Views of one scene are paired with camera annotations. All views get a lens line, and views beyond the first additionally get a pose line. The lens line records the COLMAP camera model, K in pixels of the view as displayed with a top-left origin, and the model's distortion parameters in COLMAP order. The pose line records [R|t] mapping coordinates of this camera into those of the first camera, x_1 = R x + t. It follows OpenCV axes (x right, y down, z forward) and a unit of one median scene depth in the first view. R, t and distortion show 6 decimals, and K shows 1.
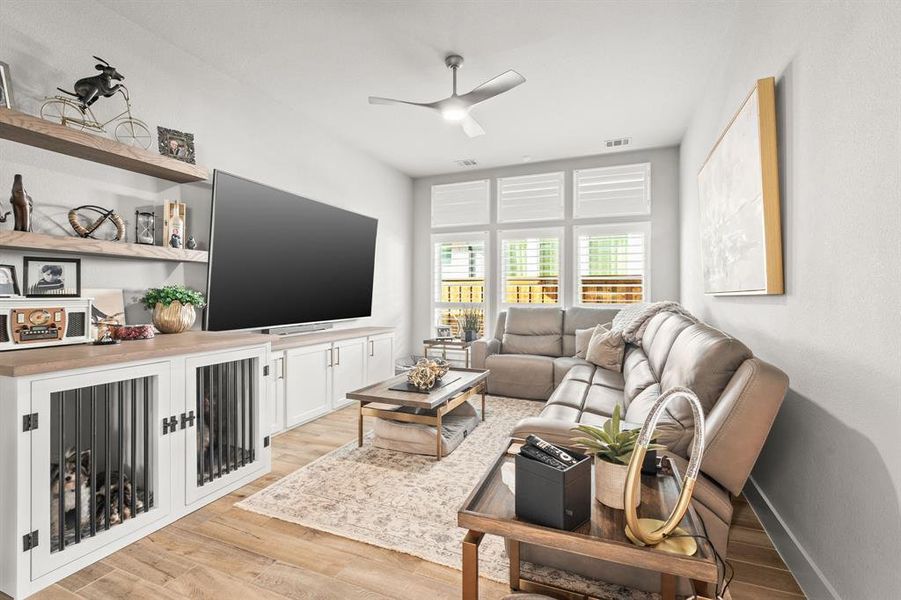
lens RADIAL K [[396.0, 0, 454.8], [0, 396.0, 294.4], [0, 0, 1]] dist [-0.002661, -0.001114]
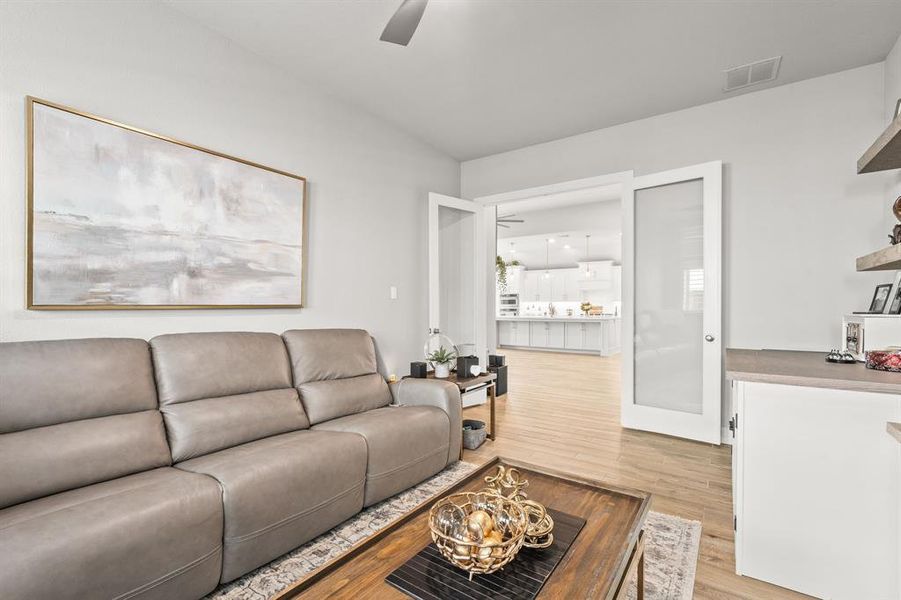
lens RADIAL K [[396.0, 0, 446.9], [0, 396.0, 305.8], [0, 0, 1]] dist [-0.002661, -0.001114]
pose [[-0.975009, -0.001385, 0.222162, -0.116281], [-0.001426, 0.999999, -0.000025, -0.012819], [-0.222162, -0.000341, -0.975010, 1.590156]]
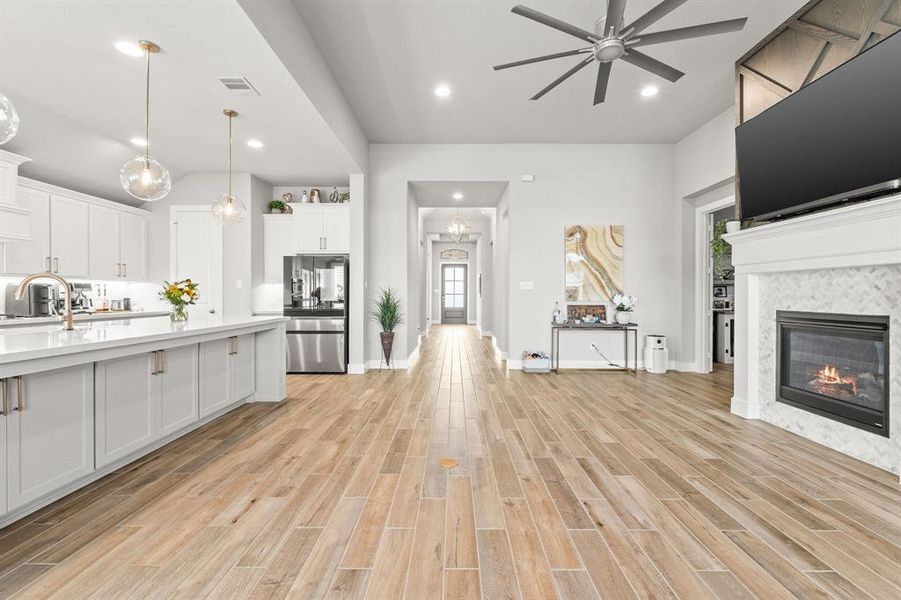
lens RADIAL K [[396.0, 0, 454.8], [0, 396.0, 295.9], [0, 0, 1]] dist [-0.002661, -0.001114]
pose [[0.388976, -0.002156, -0.921245, 1.080810], [-0.001181, 0.999995, -0.002838, 0.007540], [0.921247, 0.002192, 0.388972, -2.094450]]
